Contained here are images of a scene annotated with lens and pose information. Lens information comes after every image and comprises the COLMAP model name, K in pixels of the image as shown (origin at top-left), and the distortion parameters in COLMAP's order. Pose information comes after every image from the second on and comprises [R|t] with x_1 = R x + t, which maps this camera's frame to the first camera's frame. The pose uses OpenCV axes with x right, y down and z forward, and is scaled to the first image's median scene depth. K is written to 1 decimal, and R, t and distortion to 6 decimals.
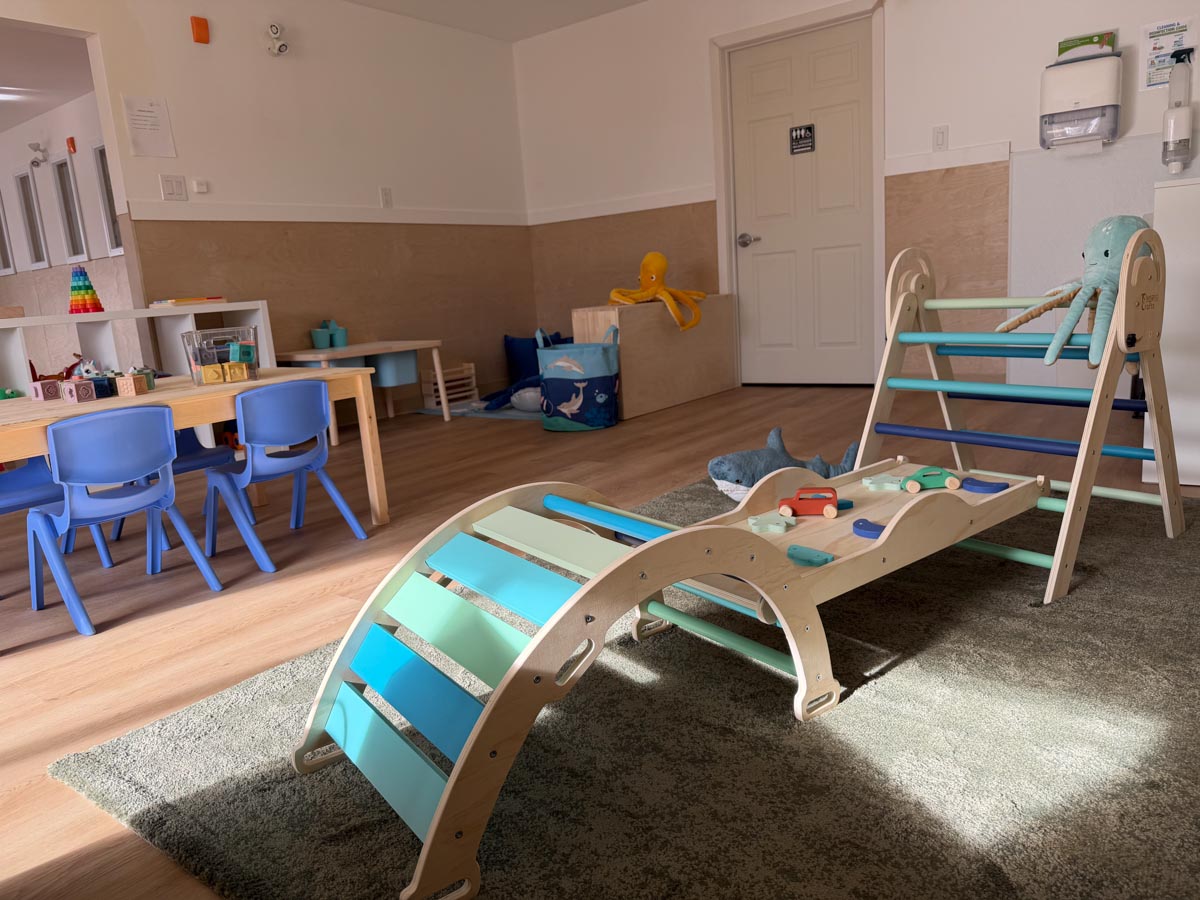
lens RADIAL K [[856.0, 0, 598.2], [0, 856.0, 447.0], [0, 0, 1]] dist [0.042488, -0.012787]
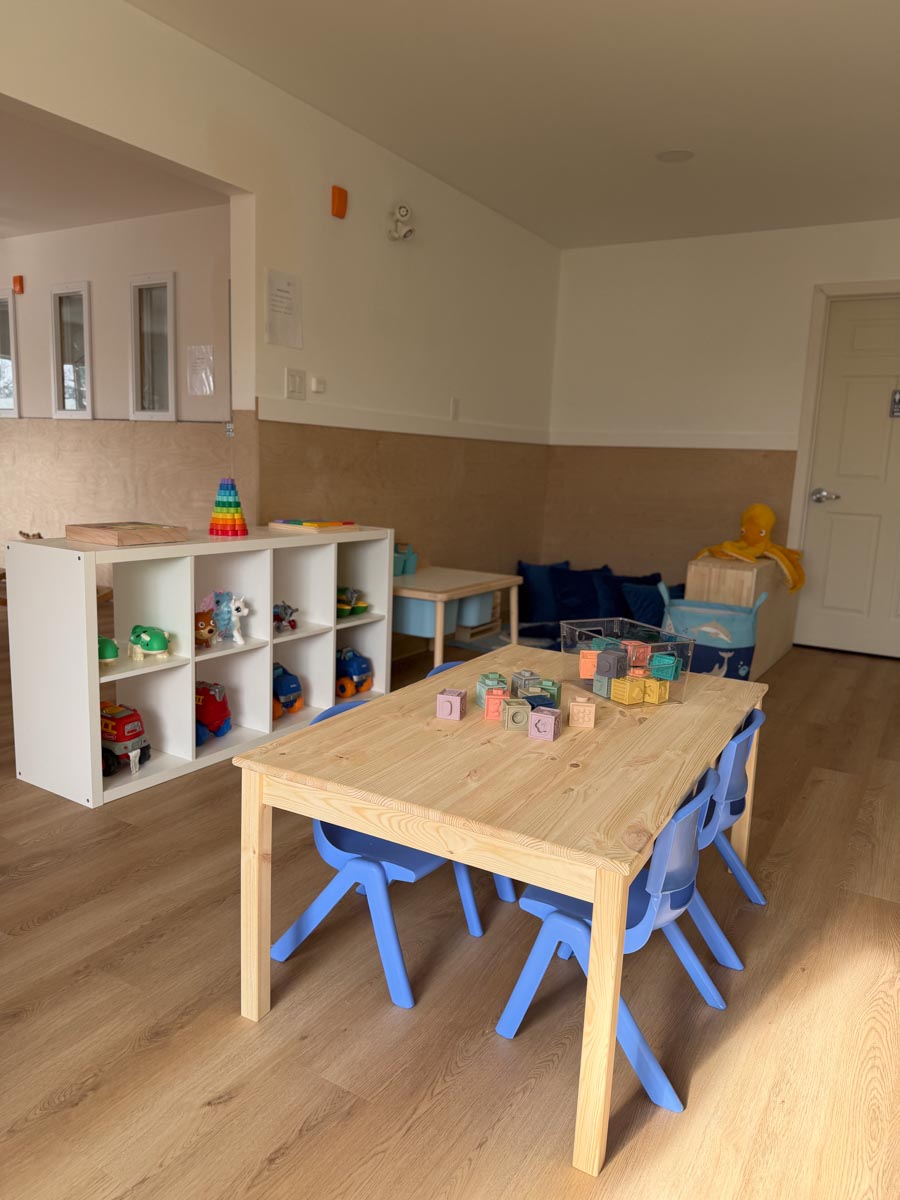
lens RADIAL K [[856.0, 0, 447.9], [0, 856.0, 596.8], [0, 0, 1]] dist [0.042488, -0.012787]
pose [[0.984856, 0.091754, 0.147102, -0.420154], [-0.088010, 0.995613, -0.031772, -0.074084], [-0.149372, 0.018344, 0.988611, 0.142459]]
